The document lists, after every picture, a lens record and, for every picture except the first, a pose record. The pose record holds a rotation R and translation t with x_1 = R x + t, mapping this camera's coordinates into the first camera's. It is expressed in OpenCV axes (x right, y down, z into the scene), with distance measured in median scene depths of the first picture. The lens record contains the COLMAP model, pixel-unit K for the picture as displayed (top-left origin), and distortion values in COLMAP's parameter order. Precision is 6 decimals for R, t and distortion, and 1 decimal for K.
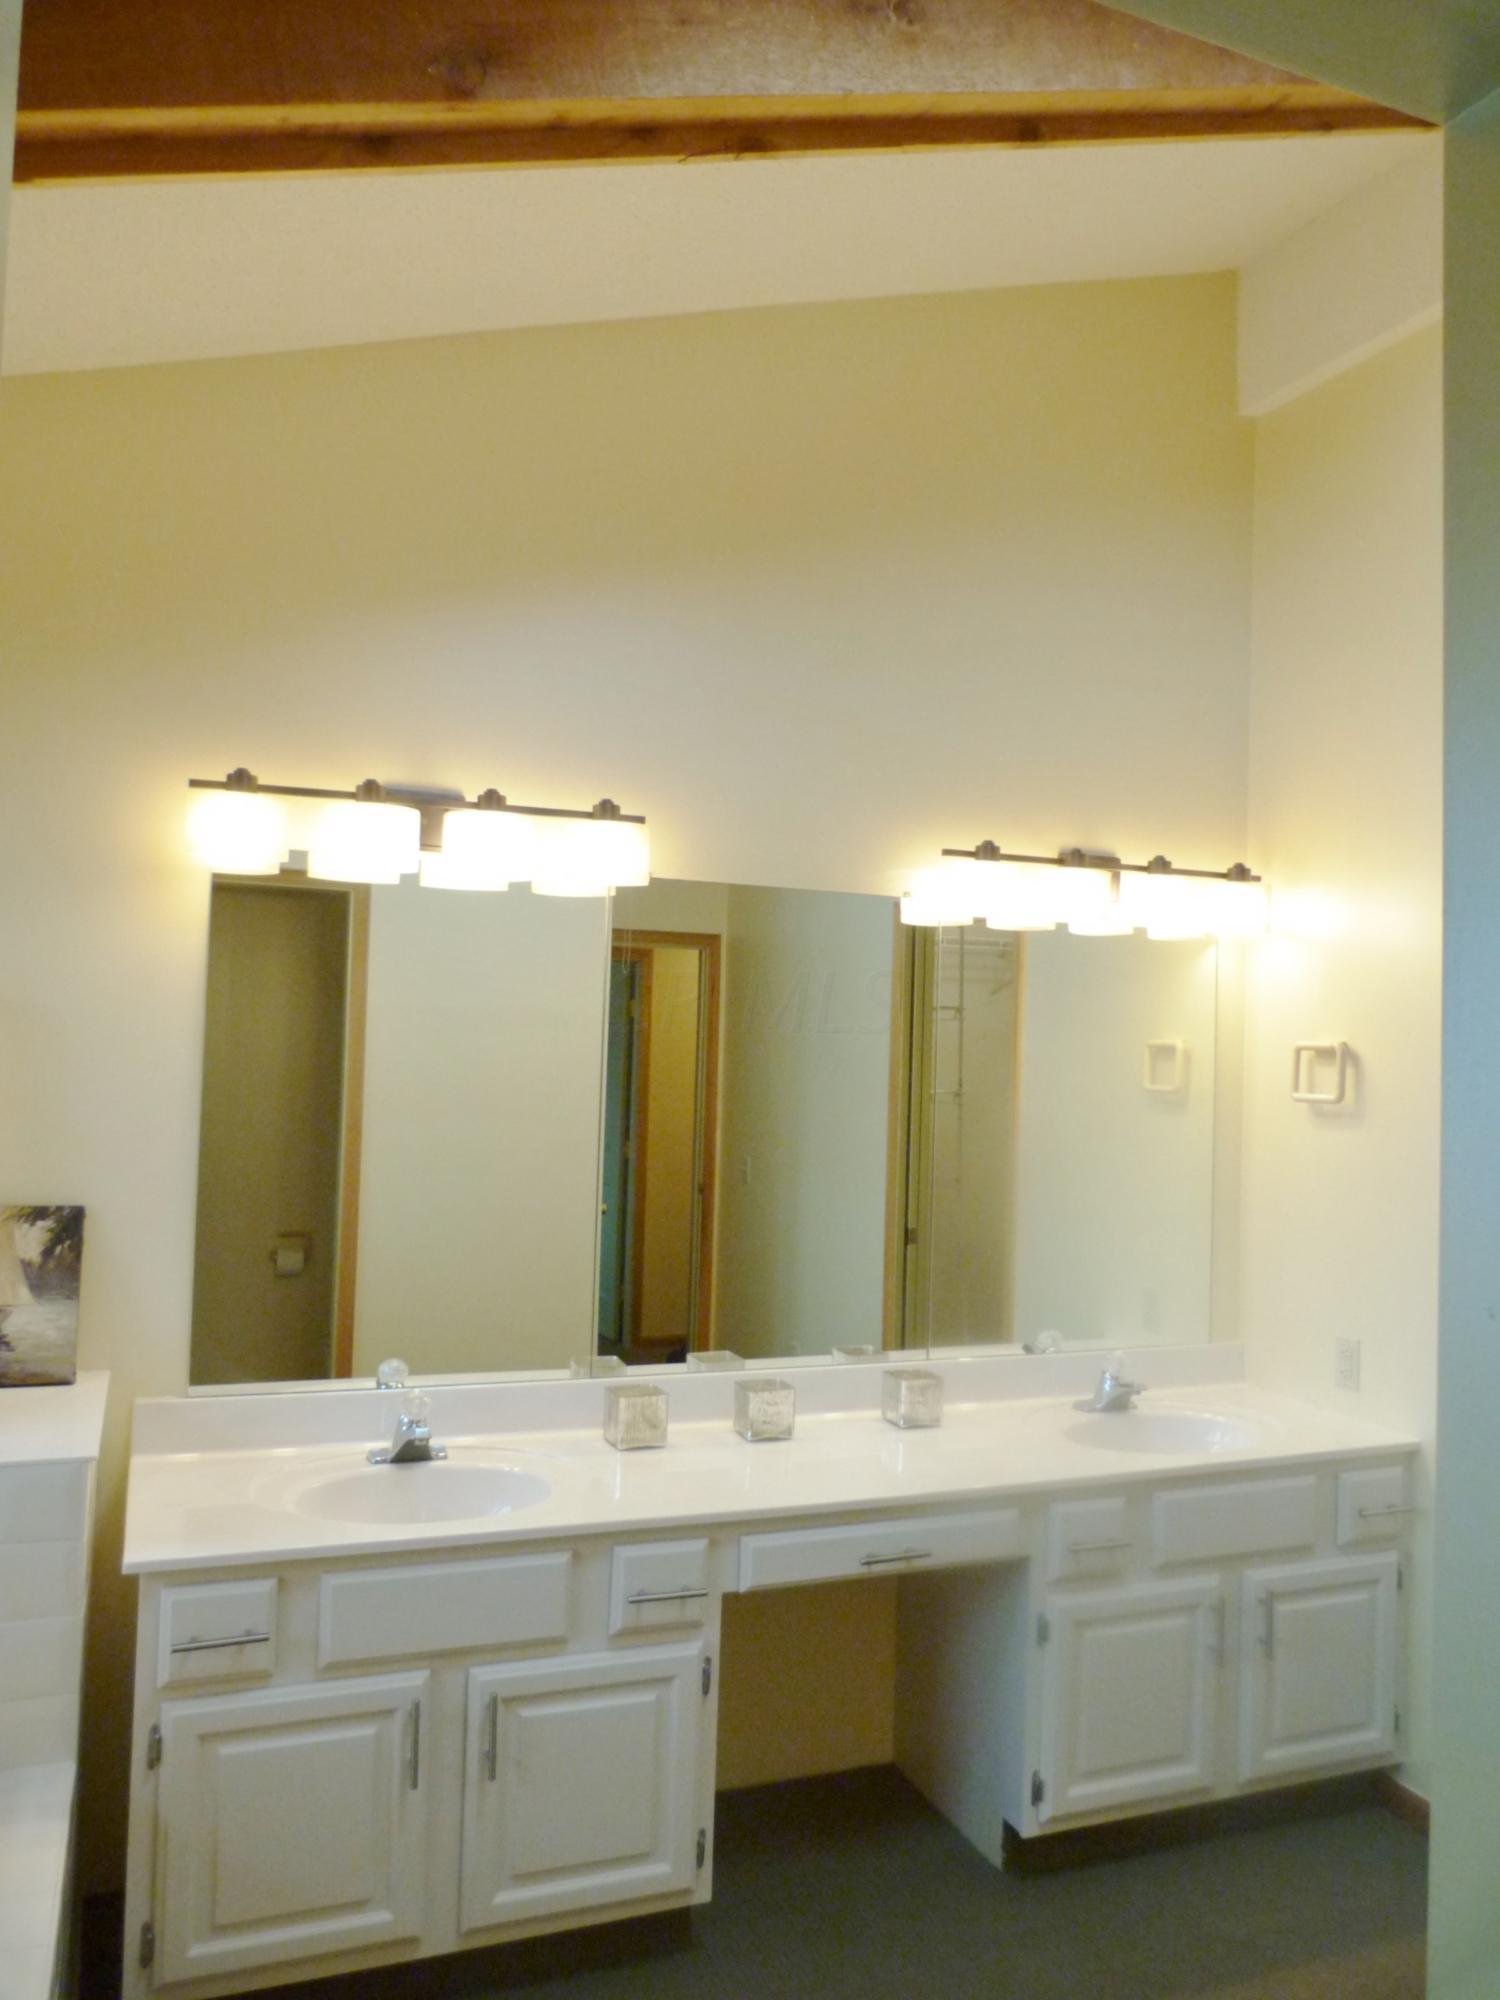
lens RADIAL K [[1448.4, 0, 750.0], [0, 1448.4, 1000.0], [0, 0, 1]] dist [-0.002956, 0.003286]
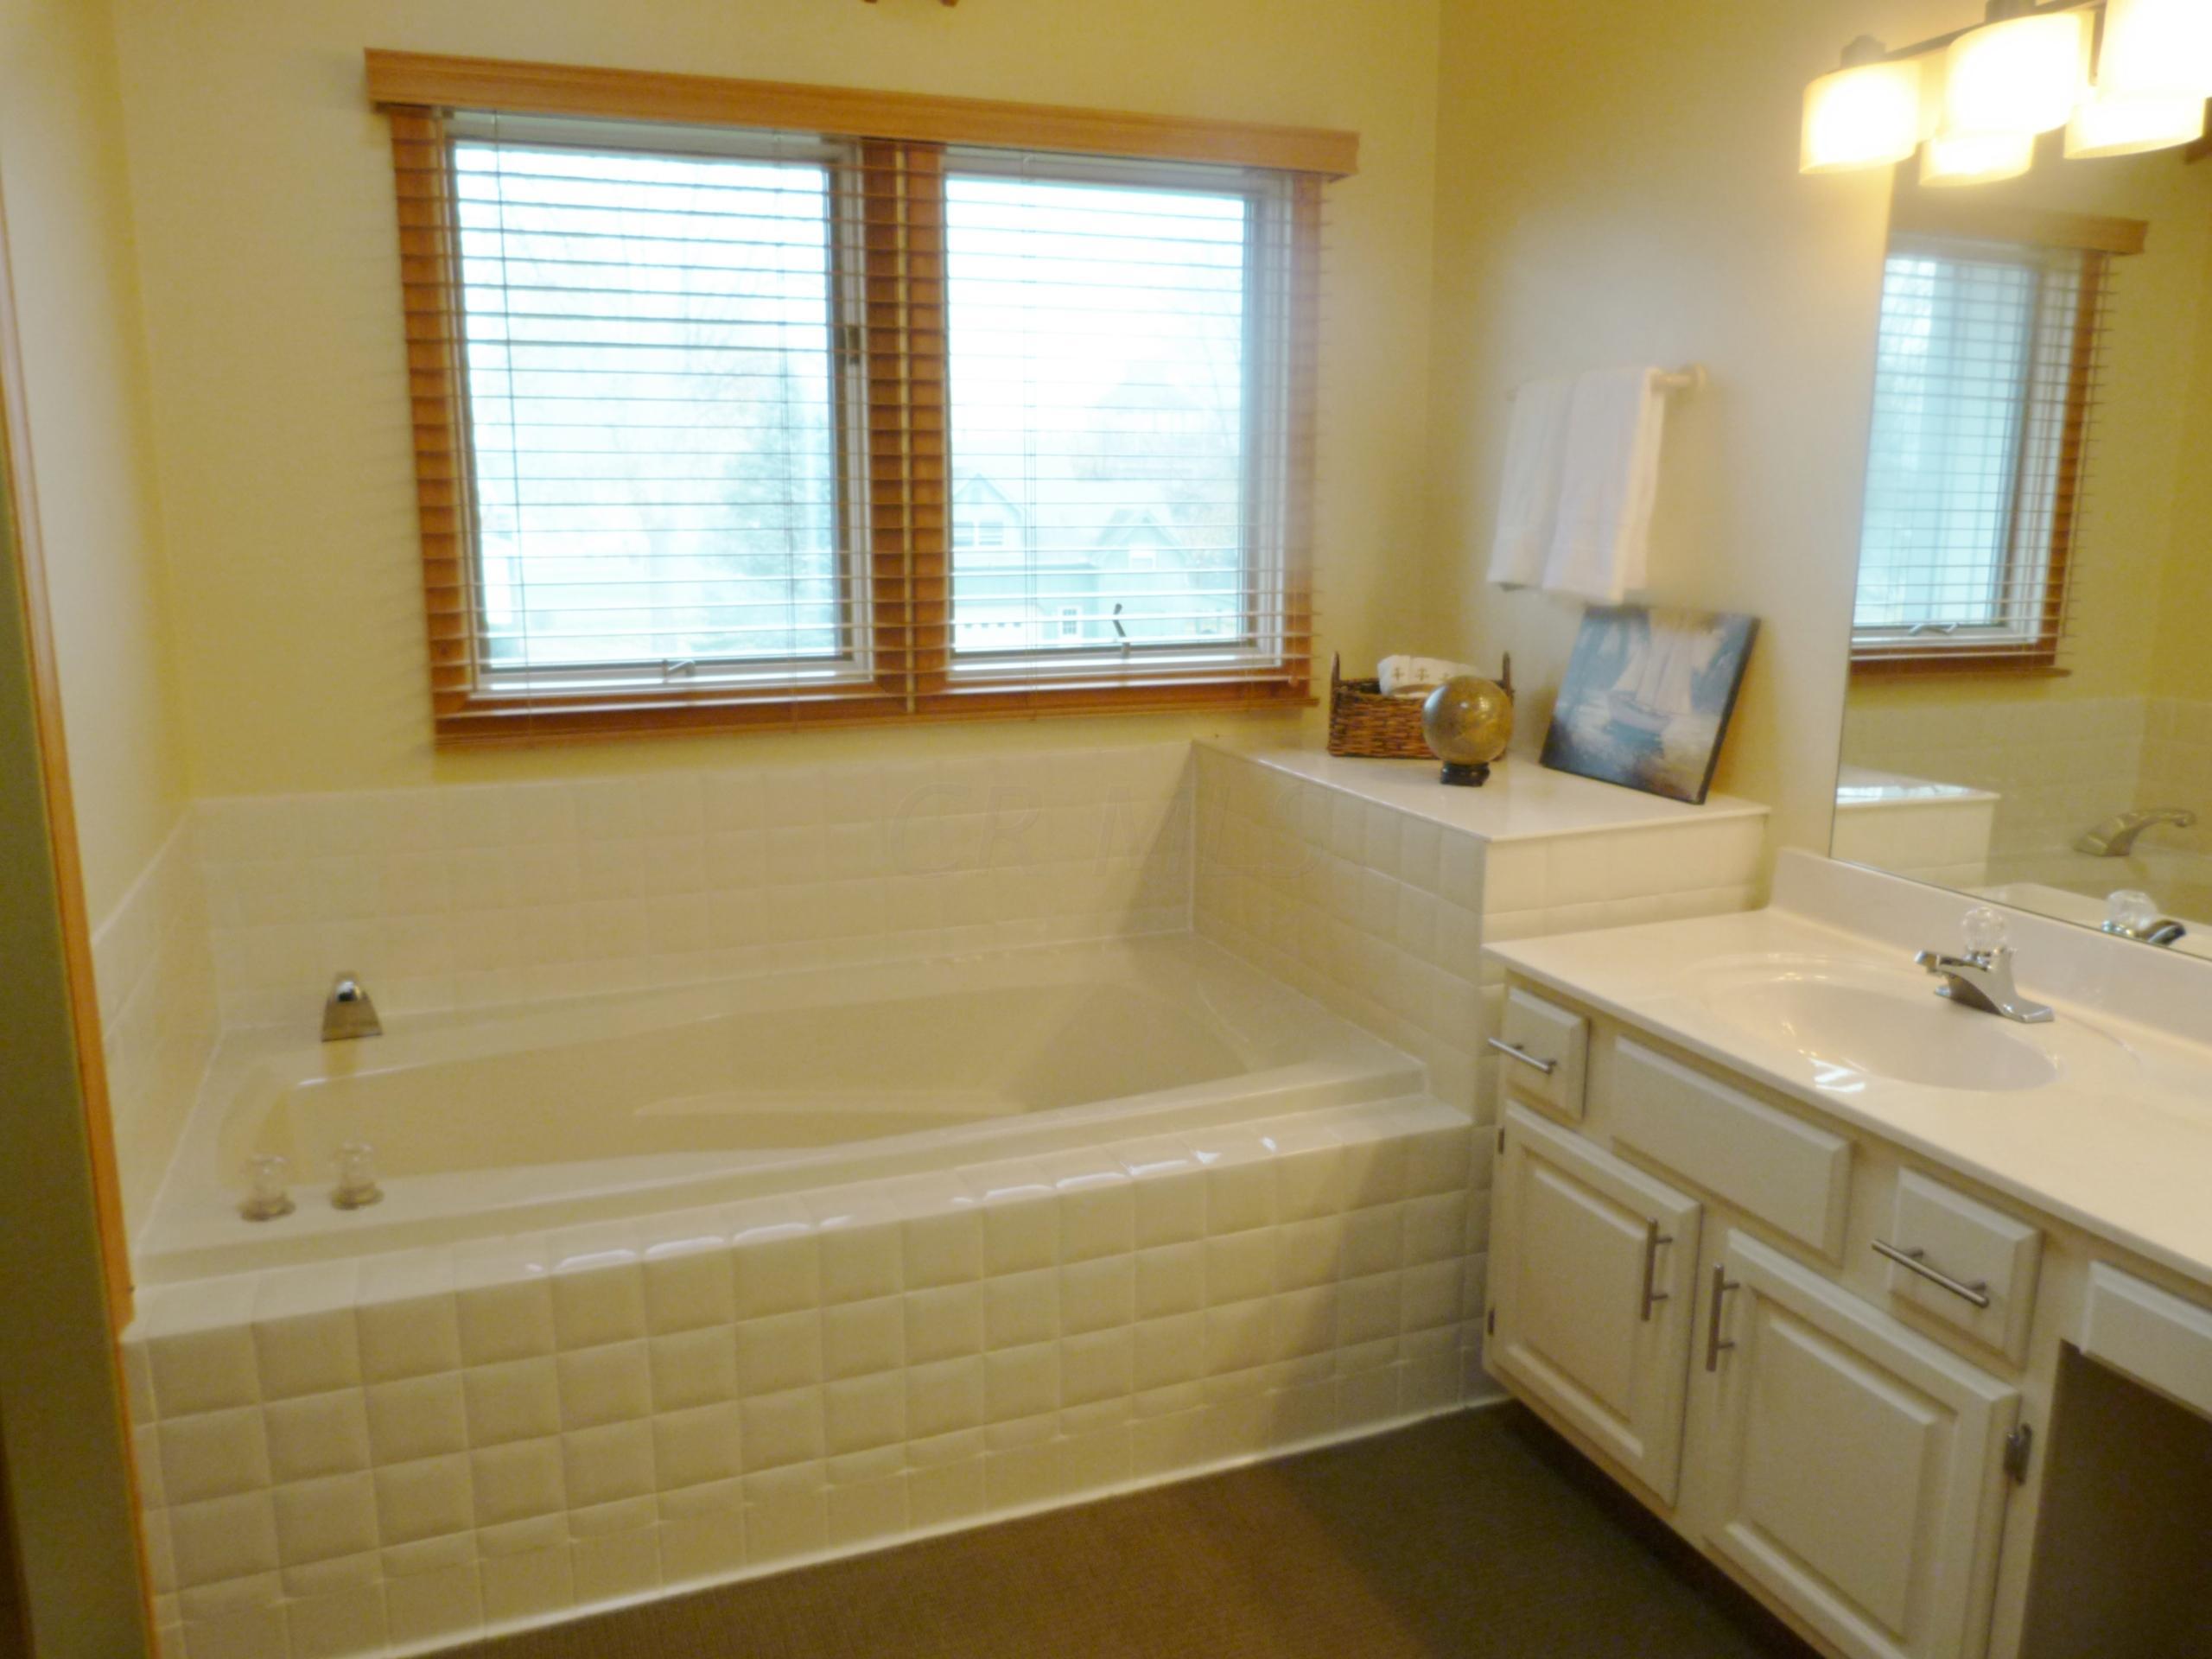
lens RADIAL K [[1648.8, 0, 1084.5], [0, 1648.8, 835.4], [0, 0, 1]] dist [-0.033688, 0.019765]
pose [[-0.002396, 0.168801, -0.985647, 0.583476], [0.033379, 0.985114, 0.168629, 0.099233], [0.999440, -0.032496, -0.007995, 0.642892]]
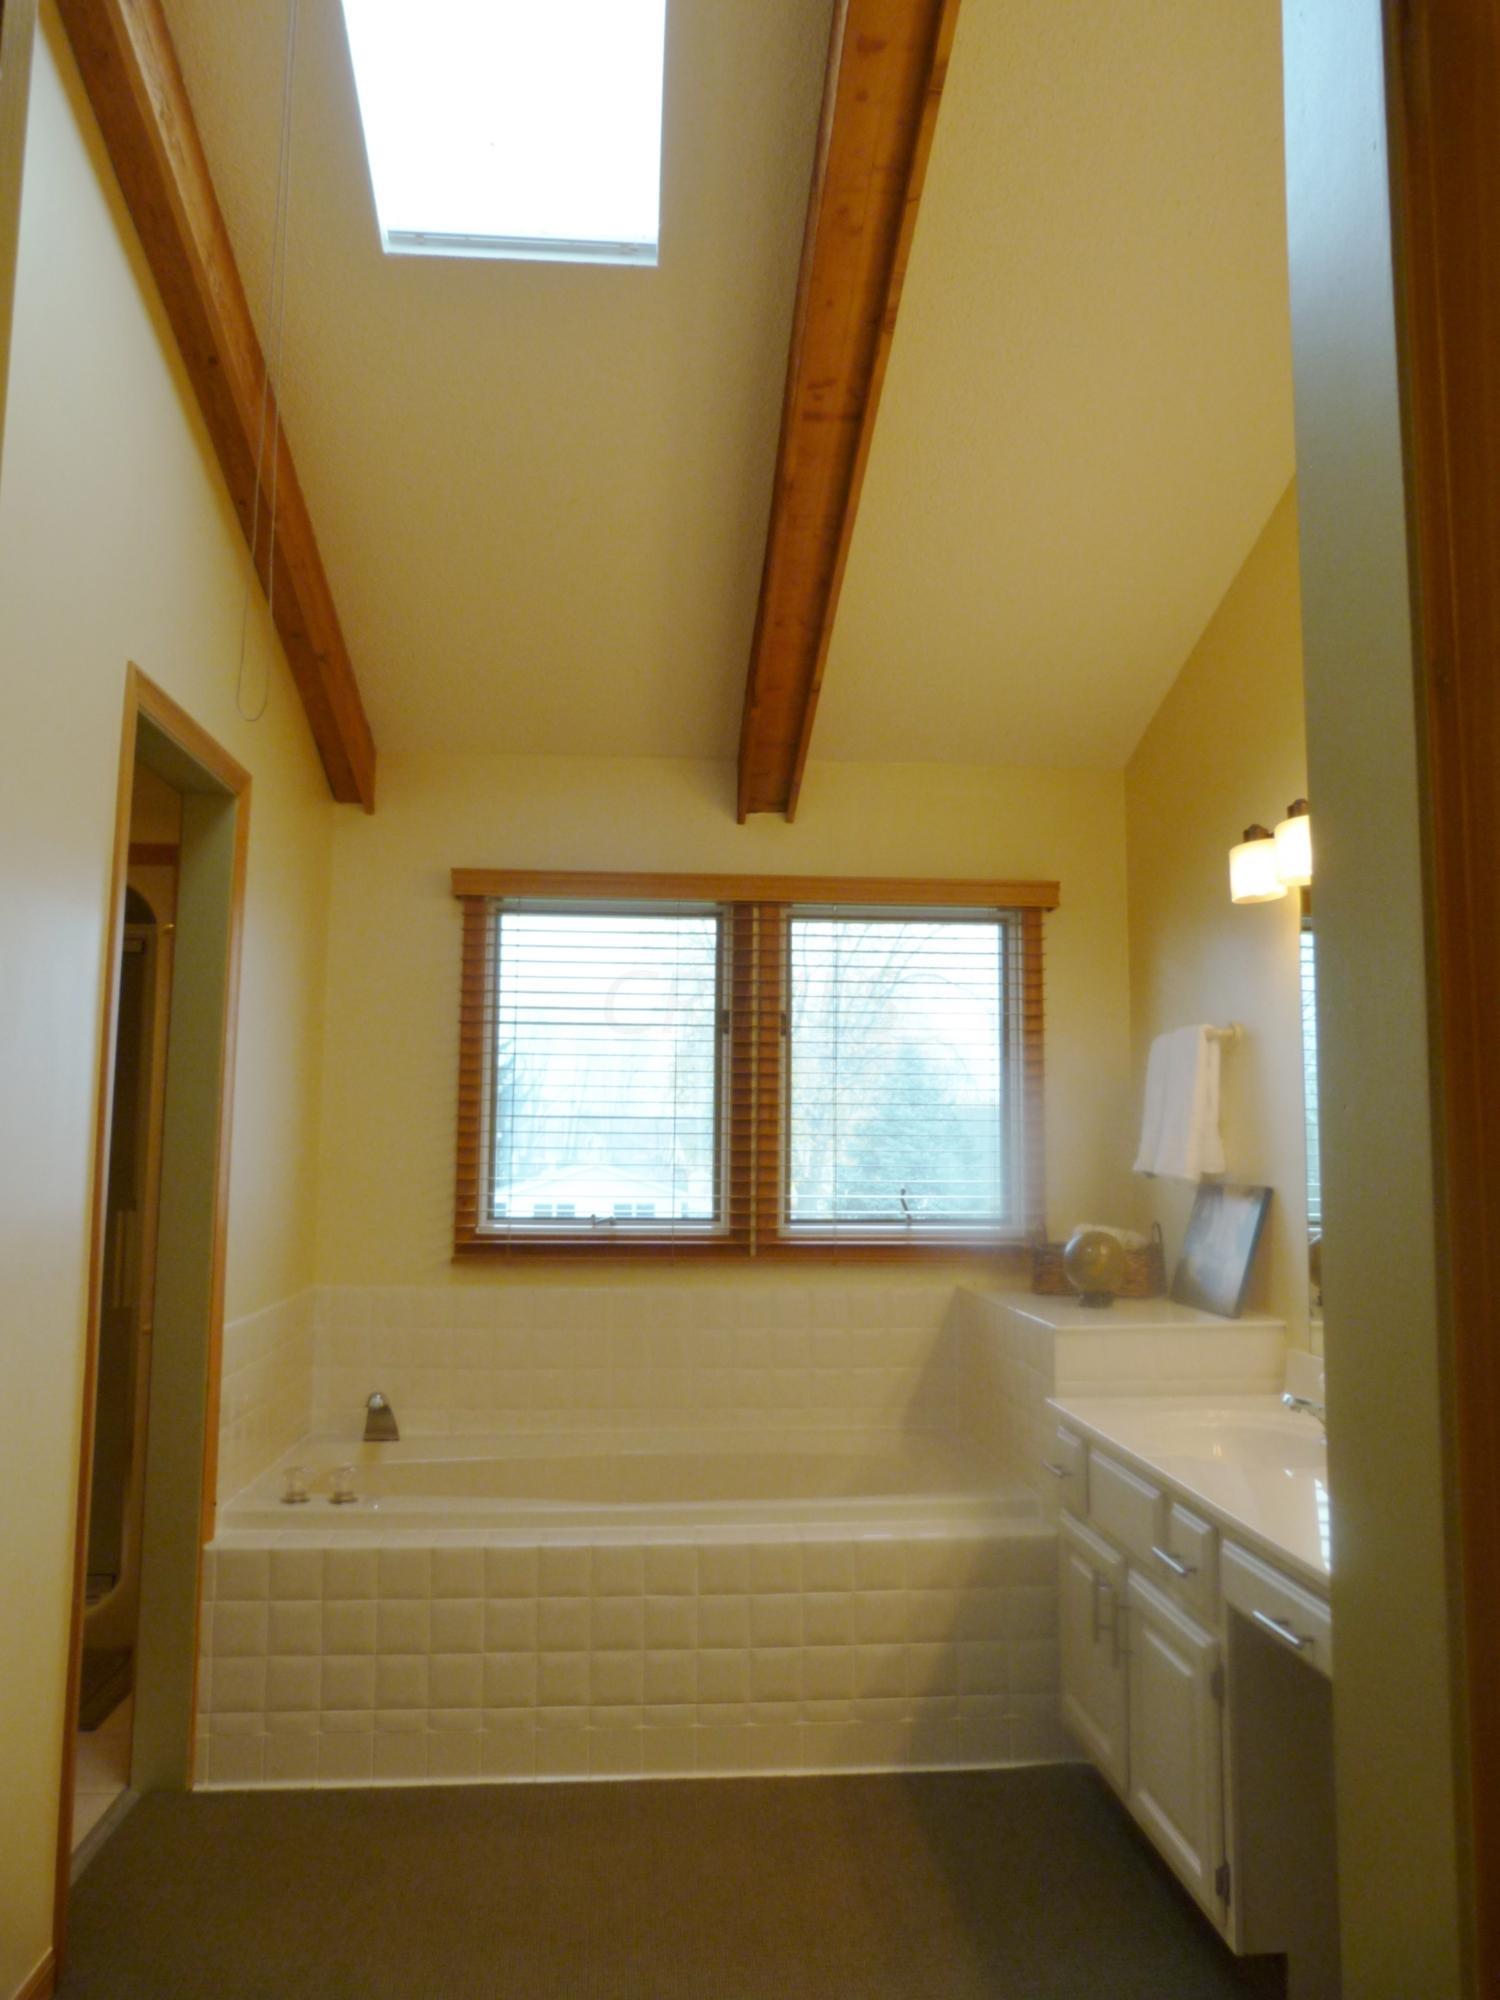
lens RADIAL K [[1490.7, 0, 756.0], [0, 1490.7, 999.1], [0, 0, 1]] dist [-0.033688, 0.019765]
pose [[-0.290040, -0.136713, -0.947199, 1.001418], [0.014673, 0.988992, -0.147238, 0.176827], [0.956902, -0.056604, -0.284841, 1.020854]]
